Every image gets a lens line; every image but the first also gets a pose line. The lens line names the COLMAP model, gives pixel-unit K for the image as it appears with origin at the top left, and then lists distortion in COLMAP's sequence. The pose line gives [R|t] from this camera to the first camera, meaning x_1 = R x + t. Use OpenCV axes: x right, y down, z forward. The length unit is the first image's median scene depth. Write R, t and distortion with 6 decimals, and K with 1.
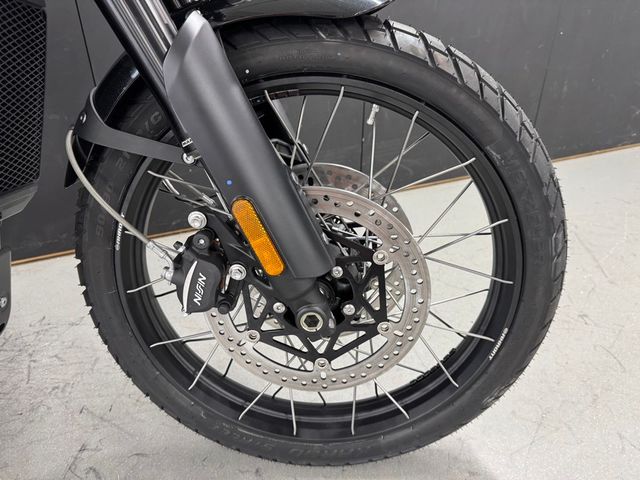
lens RADIAL K [[448.6, 0, 320.0], [0, 448.6, 240.0], [0, 0, 1]] dist [-0.001057, -0.005109]
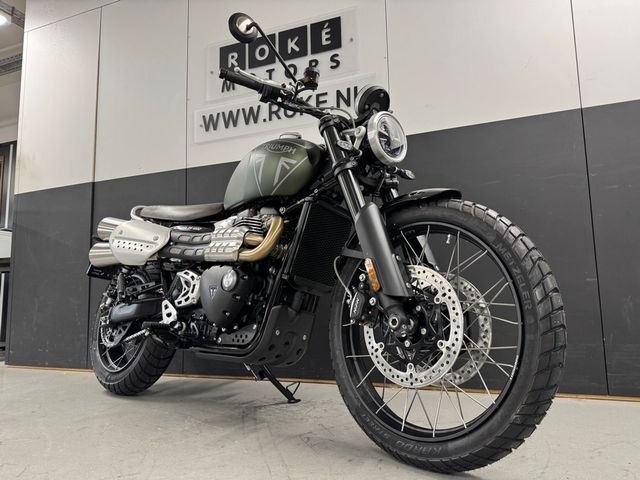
lens RADIAL K [[448.6, 0, 320.0], [0, 448.6, 240.0], [0, 0, 1]] dist [-0.001057, -0.005109]
pose [[0.703174, -0.096495, -0.704440, 1.018347], [-0.326183, 0.836563, -0.440190, 0.731755], [0.631784, 0.539306, 0.556774, -0.471572]]
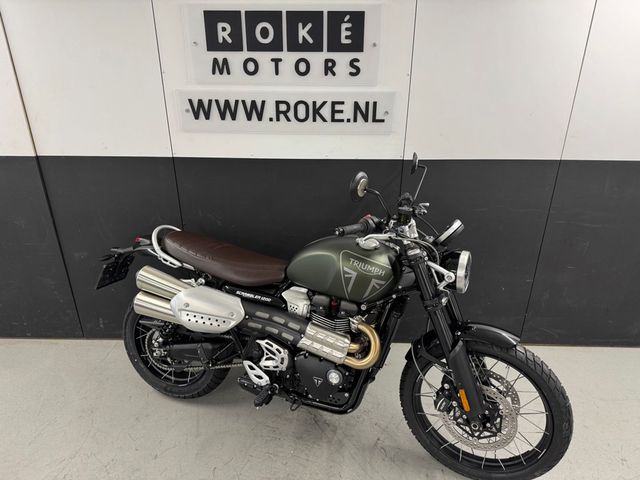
lens RADIAL K [[448.6, 0, 320.0], [0, 448.6, 240.0], [0, 0, 1]] dist [-0.001057, -0.005109]
pose [[0.906640, 0.180522, -0.381334, -0.035034], [-0.210328, 0.976907, -0.037602, -0.668730], [0.365740, 0.114297, 0.923672, -2.209285]]
